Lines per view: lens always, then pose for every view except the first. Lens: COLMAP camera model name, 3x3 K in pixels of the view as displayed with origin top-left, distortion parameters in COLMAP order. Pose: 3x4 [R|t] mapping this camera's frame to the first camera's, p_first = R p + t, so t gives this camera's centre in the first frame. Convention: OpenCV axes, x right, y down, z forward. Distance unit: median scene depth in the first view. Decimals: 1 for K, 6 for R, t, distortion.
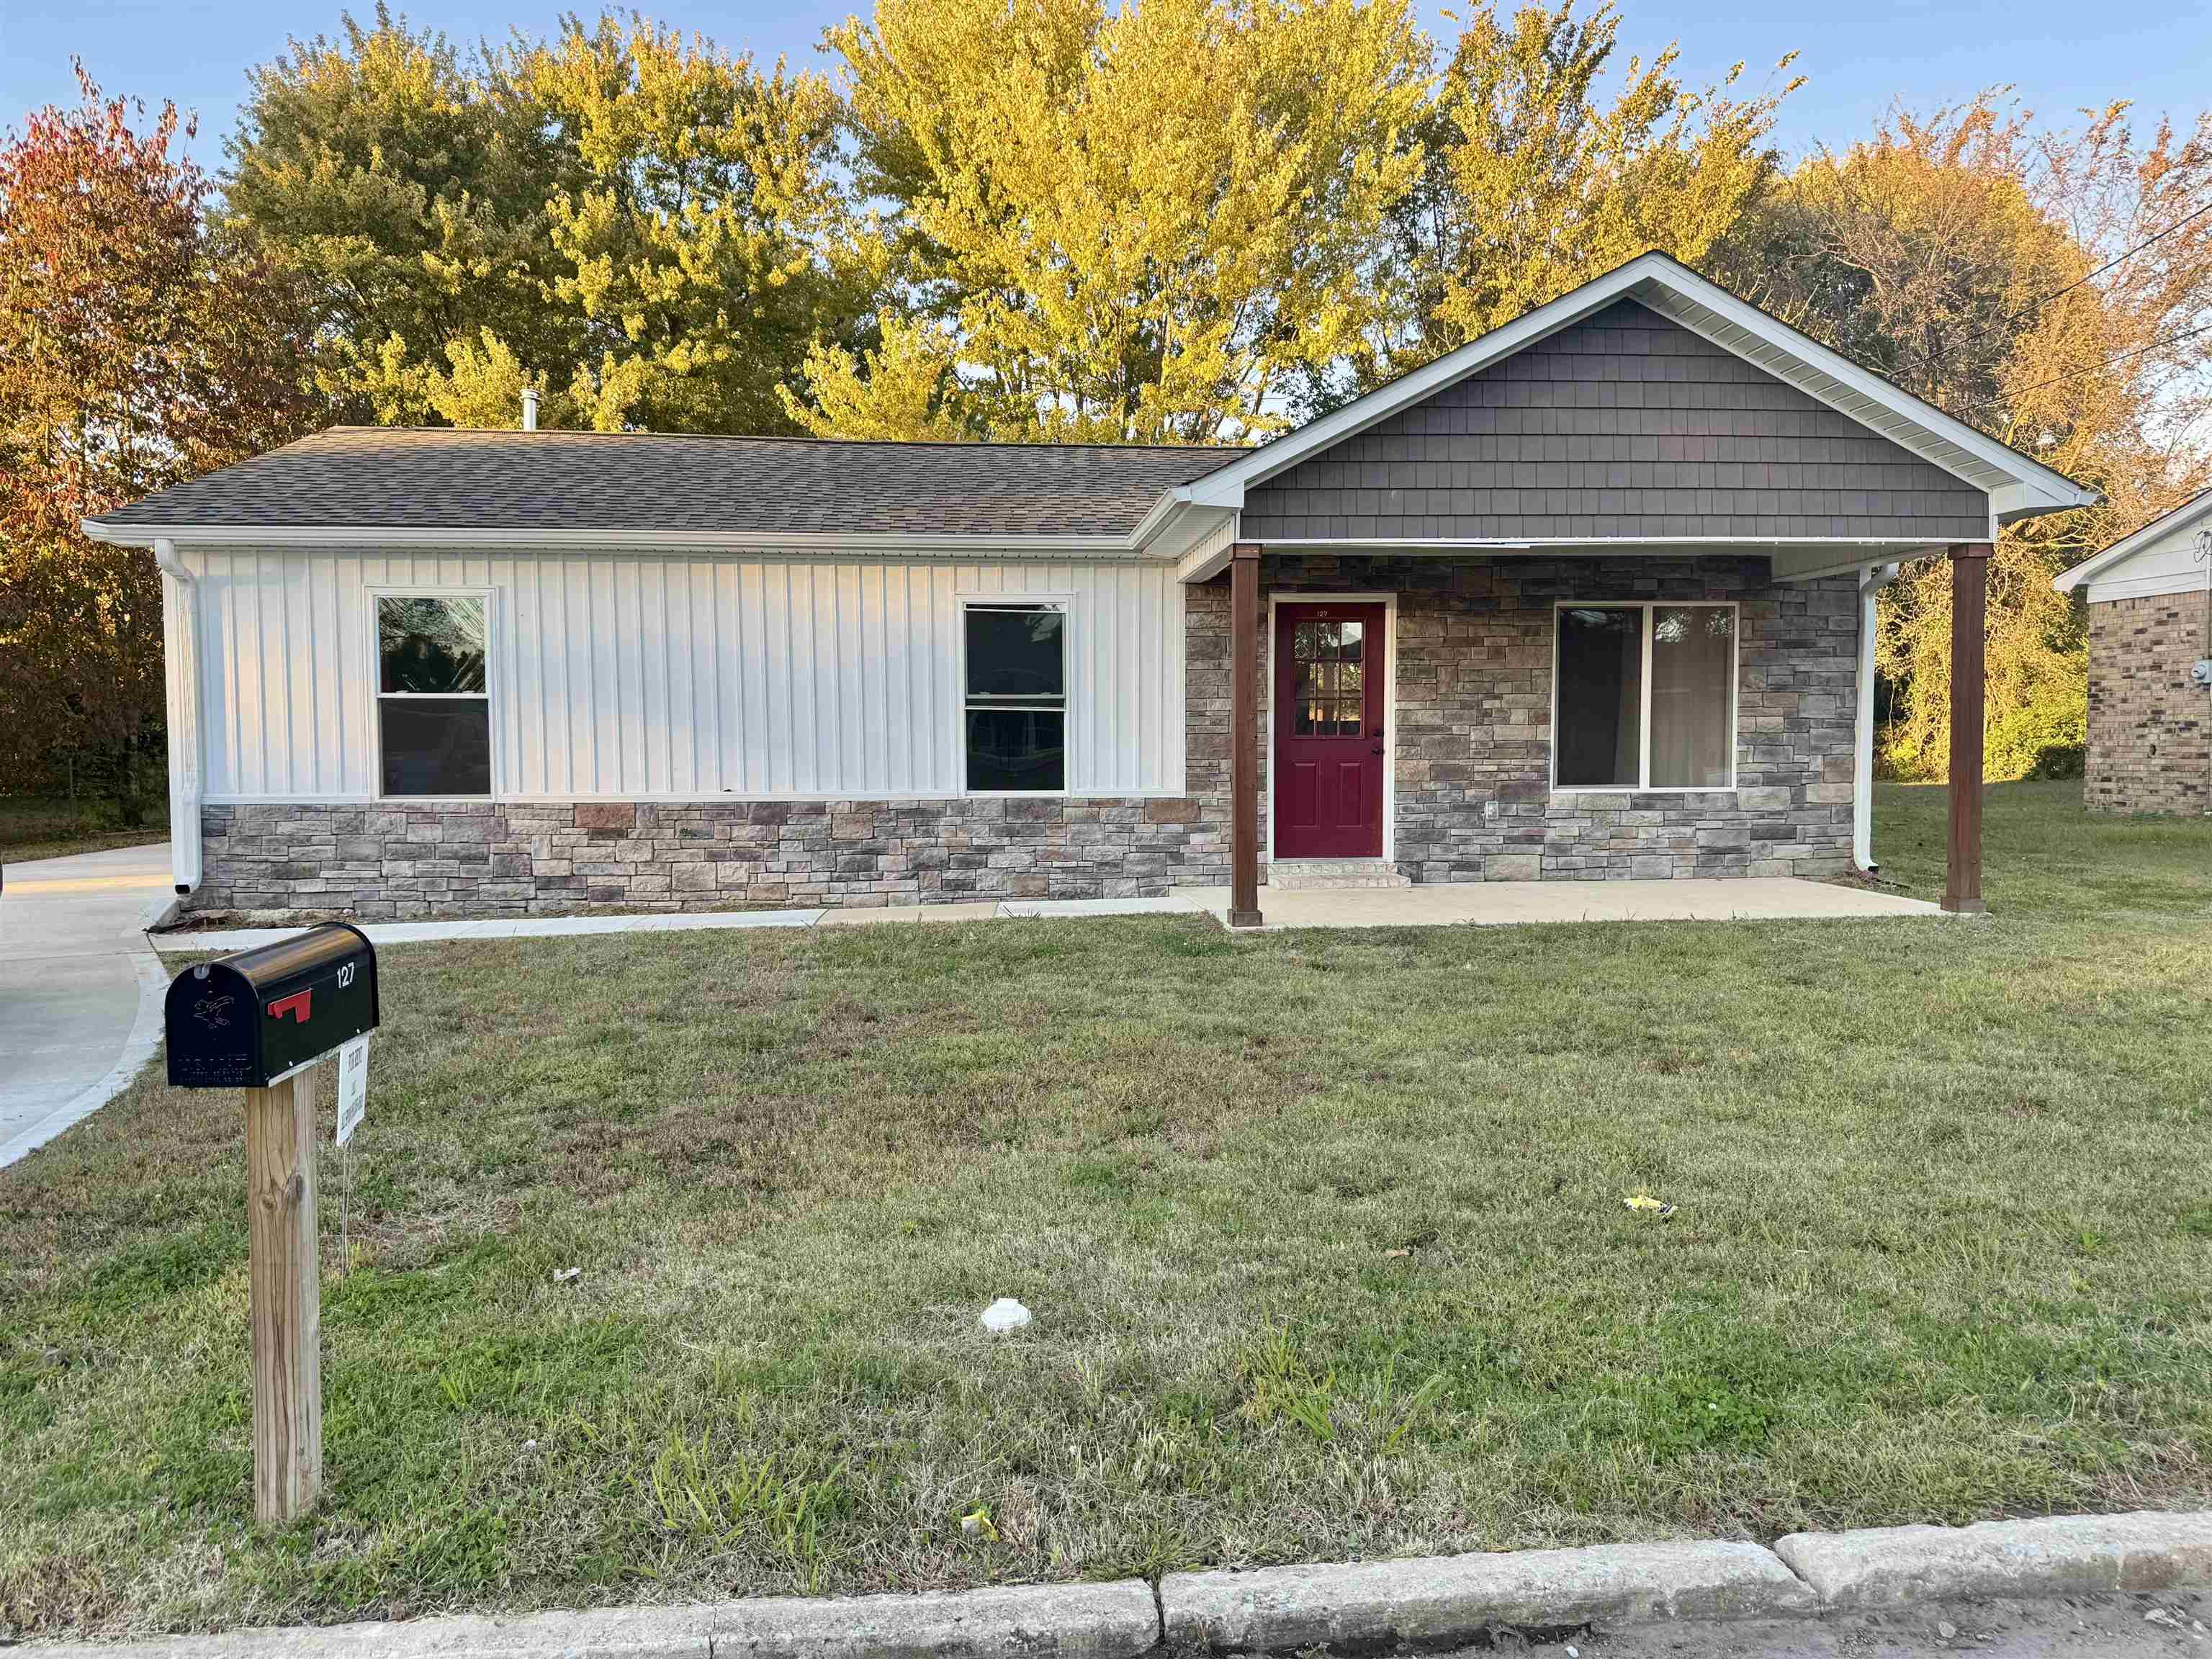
lens RADIAL K [[1564.9, 0, 1106.0], [0, 1564.9, 829.5], [0, 0, 1]] dist [0.006958, 0.003259]
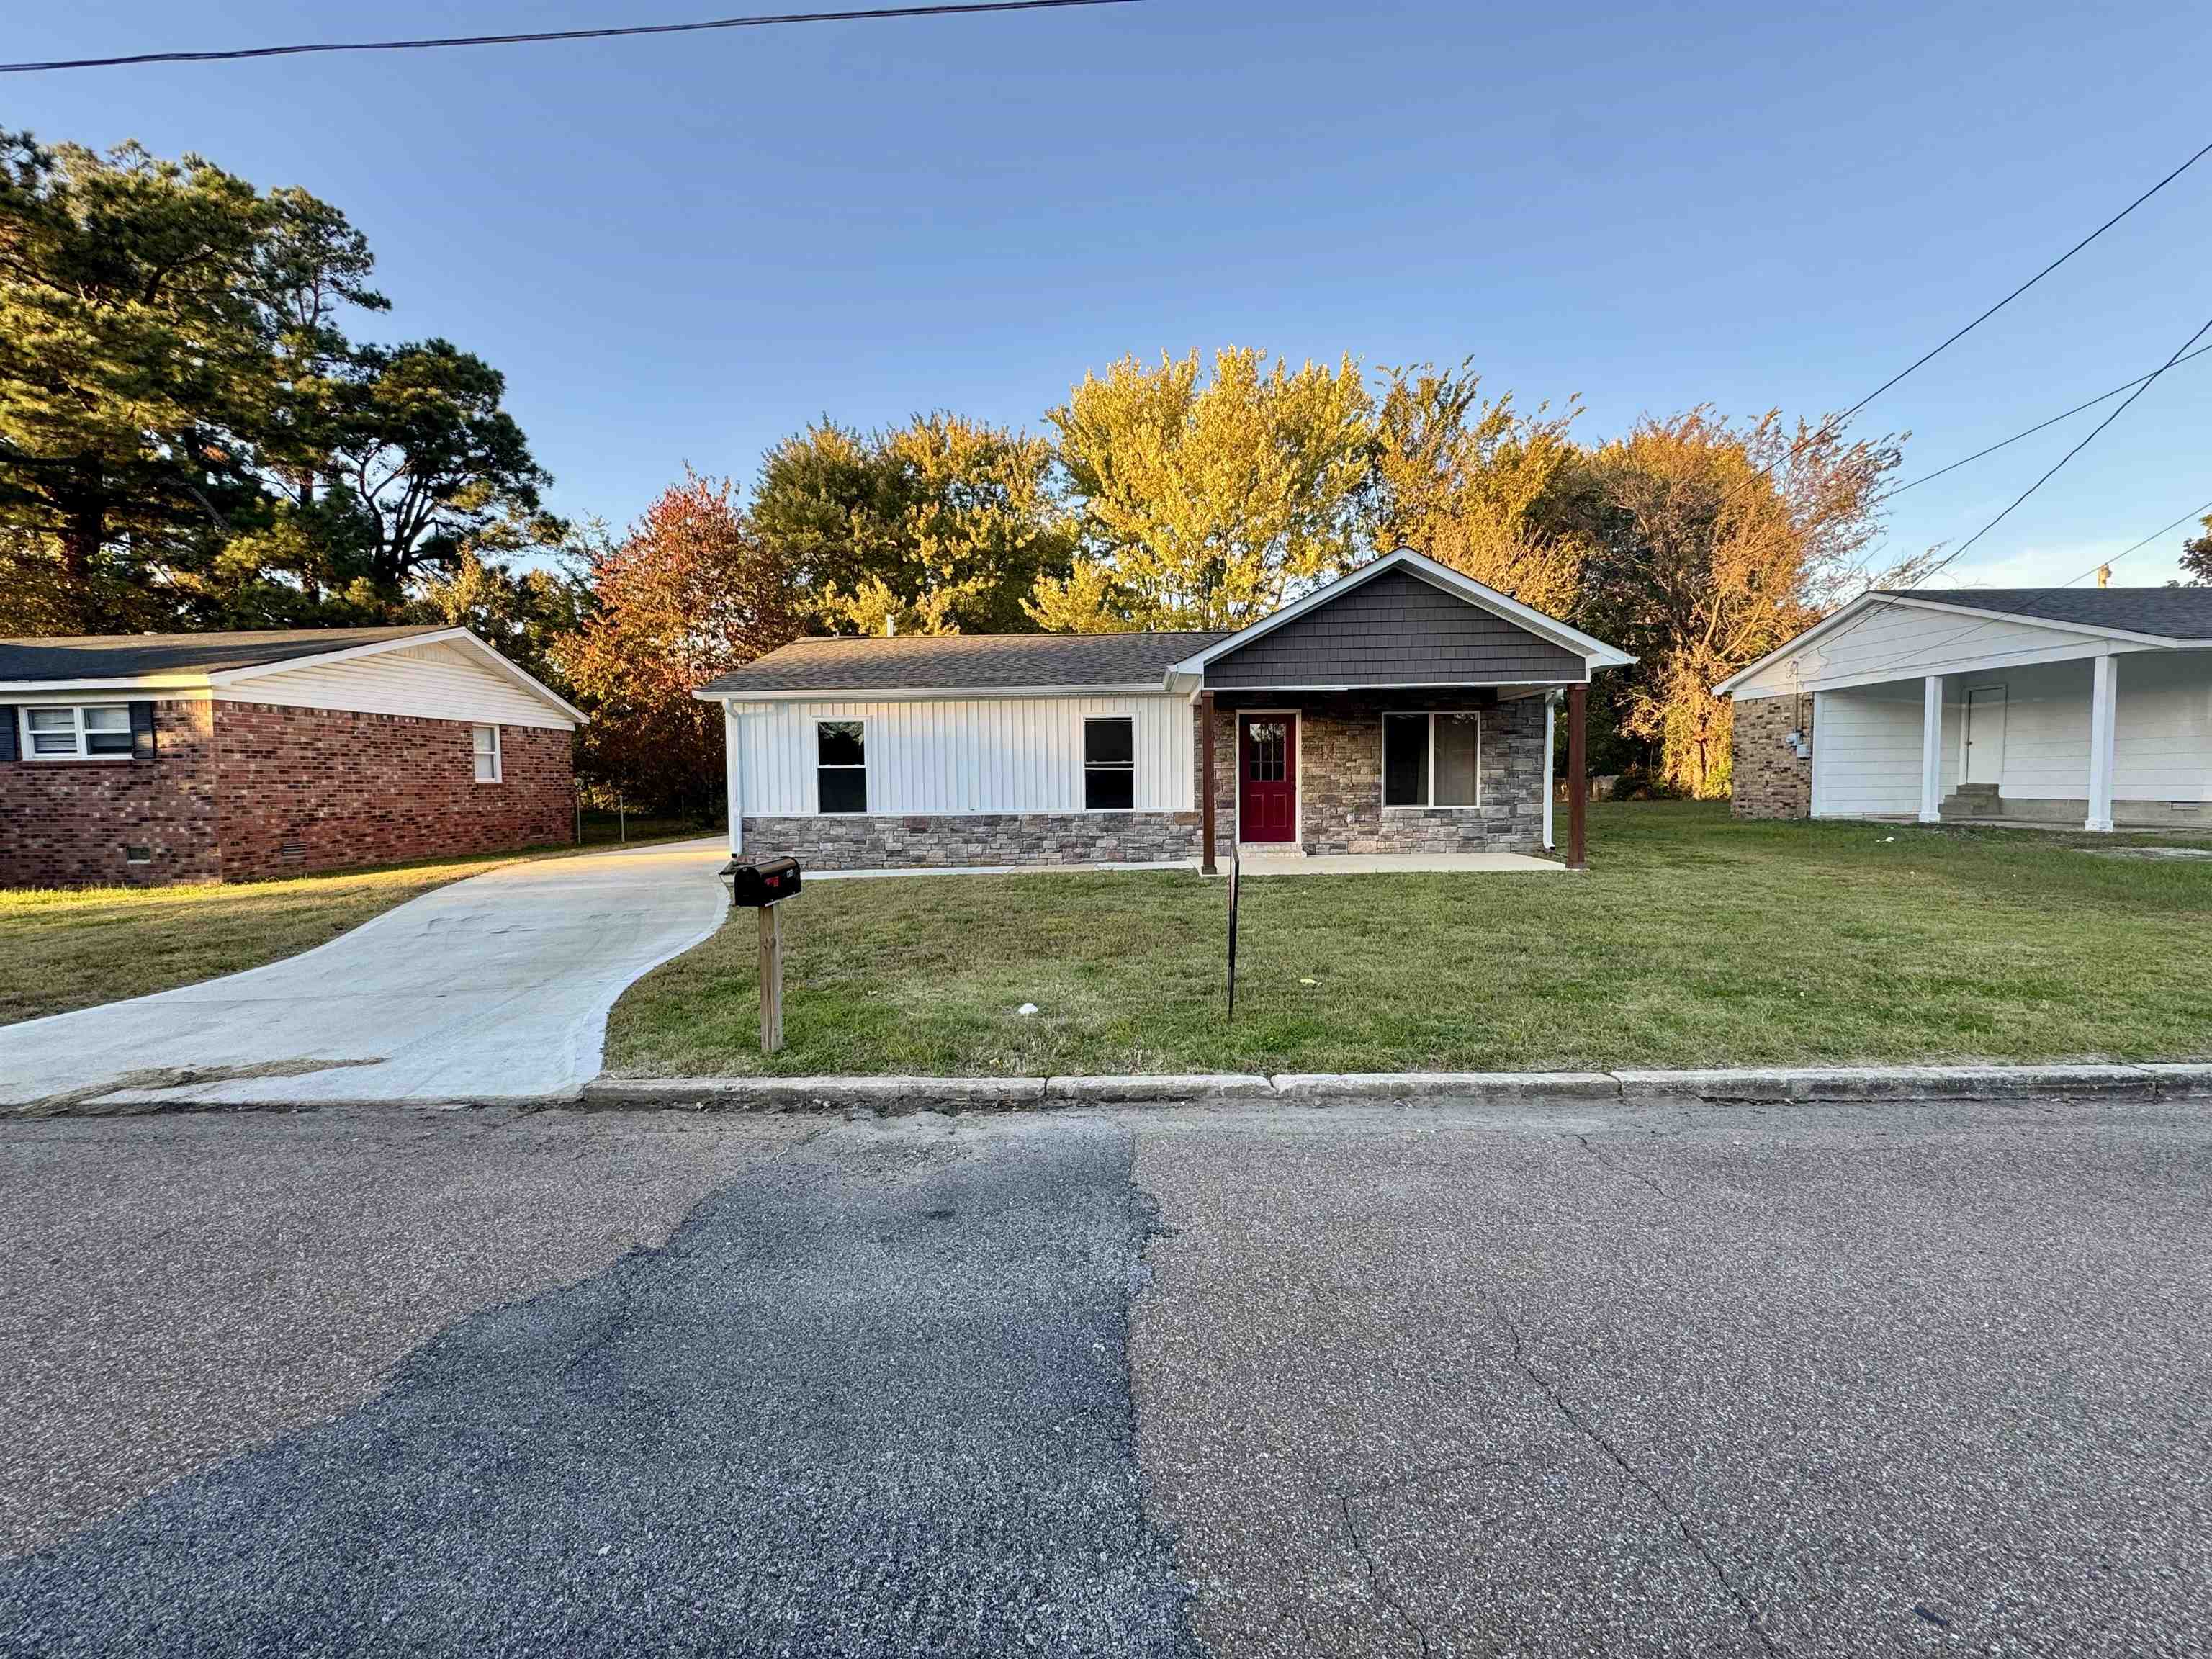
lens RADIAL K [[883.1, 0, 1106.0], [0, 883.1, 829.5], [0, 0, 1]] dist [-0.003507, 0.000424]
pose [[0.991568, -0.001375, -0.129578, 0.083152], [0.001263, 0.999999, -0.000944, 0.002805], [0.129579, 0.000772, 0.991569, -0.148274]]
